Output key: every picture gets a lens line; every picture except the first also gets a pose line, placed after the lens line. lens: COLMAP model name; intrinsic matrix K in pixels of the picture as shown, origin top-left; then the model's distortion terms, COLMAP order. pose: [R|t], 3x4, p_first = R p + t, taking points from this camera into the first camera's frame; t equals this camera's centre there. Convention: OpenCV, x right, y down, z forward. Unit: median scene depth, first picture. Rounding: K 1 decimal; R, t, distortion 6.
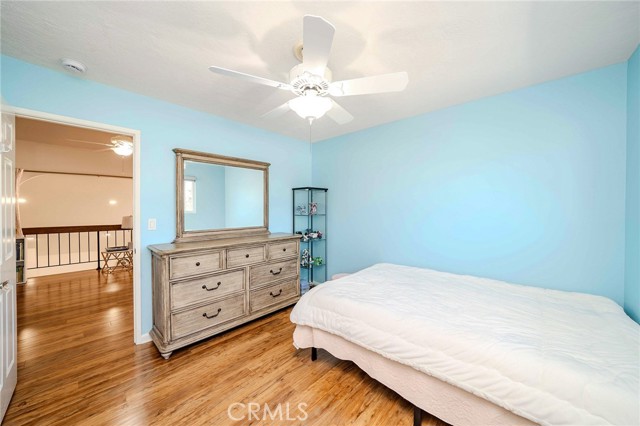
lens RADIAL K [[238.1, 0, 318.2], [0, 238.1, 213.4], [0, 0, 1]] dist [-0.010017, 0.000542]
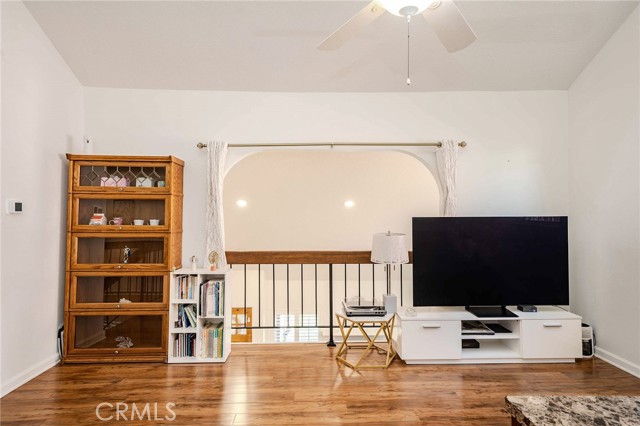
lens RADIAL K [[349.7, 0, 320.3], [0, 349.7, 212.7], [0, 0, 1]] dist [0.003660, 0.000905]
pose [[0.711795, -0.008381, -0.702337, -0.459763], [-0.006381, 0.999810, -0.018398, -0.013769], [0.702358, 0.017577, 0.711607, 0.491714]]
